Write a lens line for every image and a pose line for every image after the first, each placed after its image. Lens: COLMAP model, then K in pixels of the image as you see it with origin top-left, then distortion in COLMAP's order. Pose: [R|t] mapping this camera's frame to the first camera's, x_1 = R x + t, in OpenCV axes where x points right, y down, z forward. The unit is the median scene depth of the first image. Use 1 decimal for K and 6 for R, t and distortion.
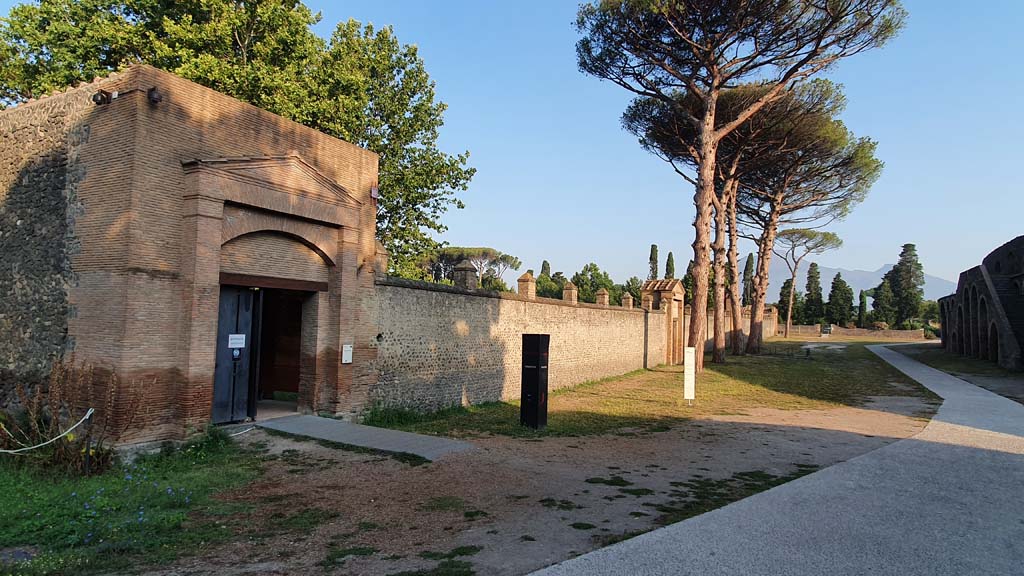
lens RADIAL K [[547.4, 0, 512.0], [0, 547.4, 288.0], [0, 0, 1]] dist [0.000089, -0.000007]
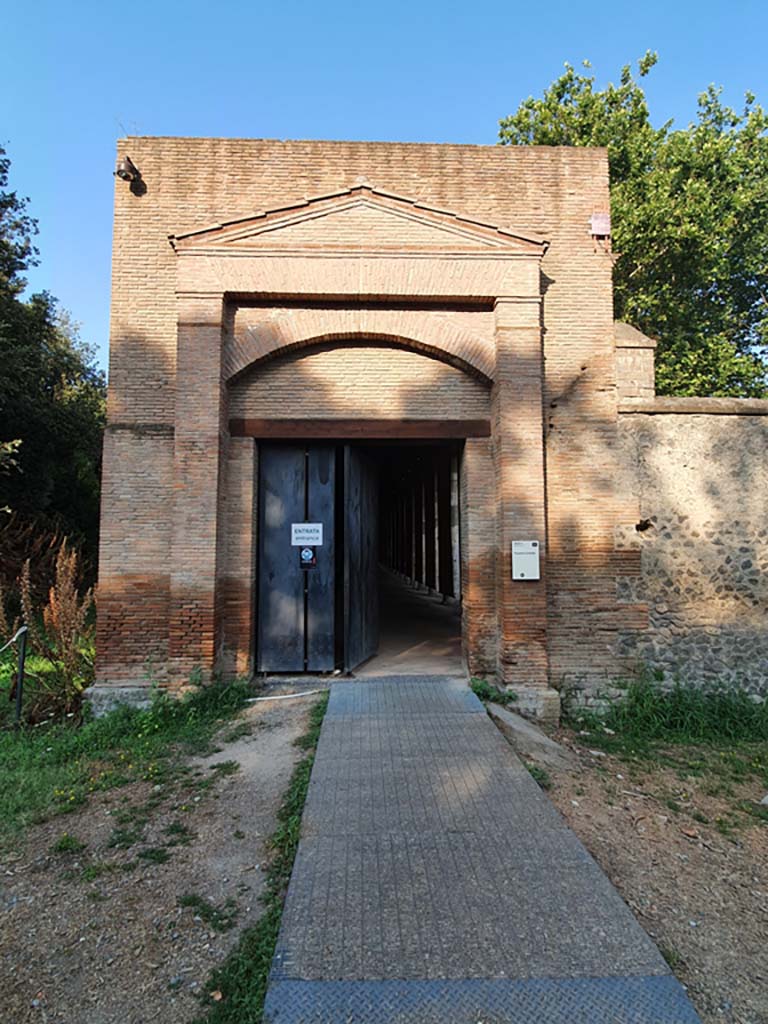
lens RADIAL K [[537.8, 0, 384.0], [0, 537.8, 512.0], [0, 0, 1]] dist [-0.001371, 0.000065]
pose [[0.519918, -0.089760, -0.849487, 0.033511], [0.077690, 0.995311, -0.057619, 0.111860], [0.850676, -0.036039, 0.524454, 0.764162]]
